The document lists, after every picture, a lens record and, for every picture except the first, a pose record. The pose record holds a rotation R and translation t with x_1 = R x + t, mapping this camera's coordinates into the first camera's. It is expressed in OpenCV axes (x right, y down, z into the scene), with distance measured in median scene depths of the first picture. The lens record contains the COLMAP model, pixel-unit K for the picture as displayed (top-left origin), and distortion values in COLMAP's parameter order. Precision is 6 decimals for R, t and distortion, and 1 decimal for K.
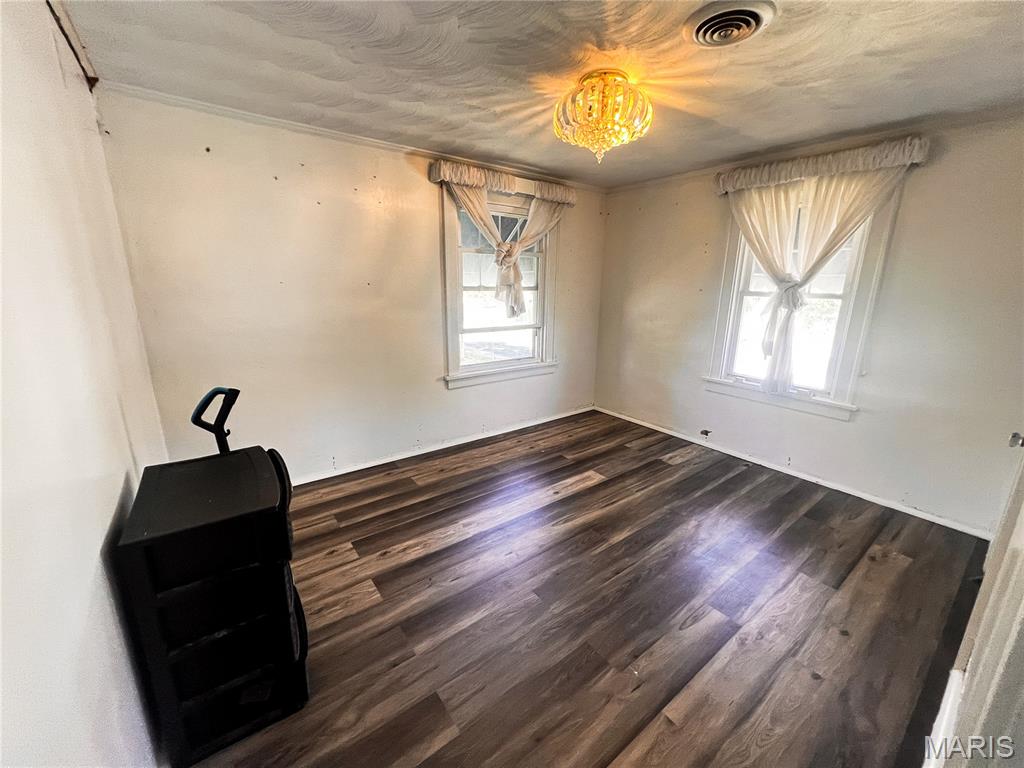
lens RADIAL K [[409.5, 0, 513.6], [0, 409.5, 383.9], [0, 0, 1]] dist [-0.000079, 0.000219]
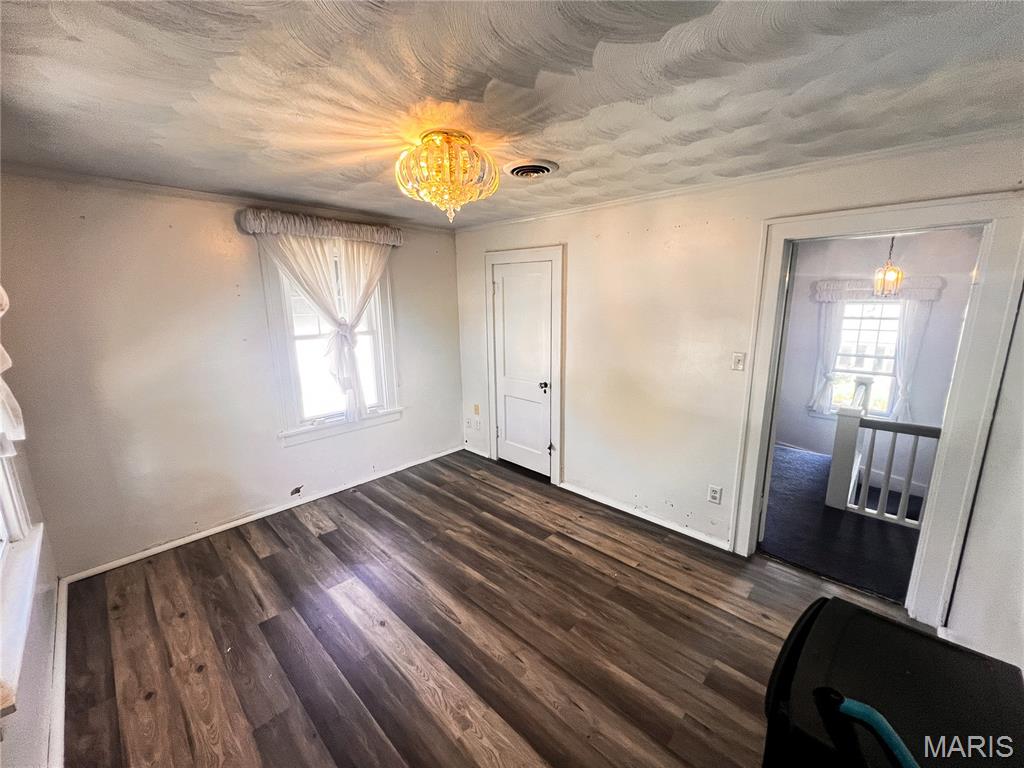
lens RADIAL K [[409.5, 0, 513.6], [0, 409.5, 383.9], [0, 0, 1]] dist [-0.000079, 0.000219]
pose [[-0.158957, -0.209129, 0.964882, -0.529670], [0.249788, 0.936993, 0.244235, -0.249201], [-0.955164, 0.279839, -0.096704, 0.688583]]
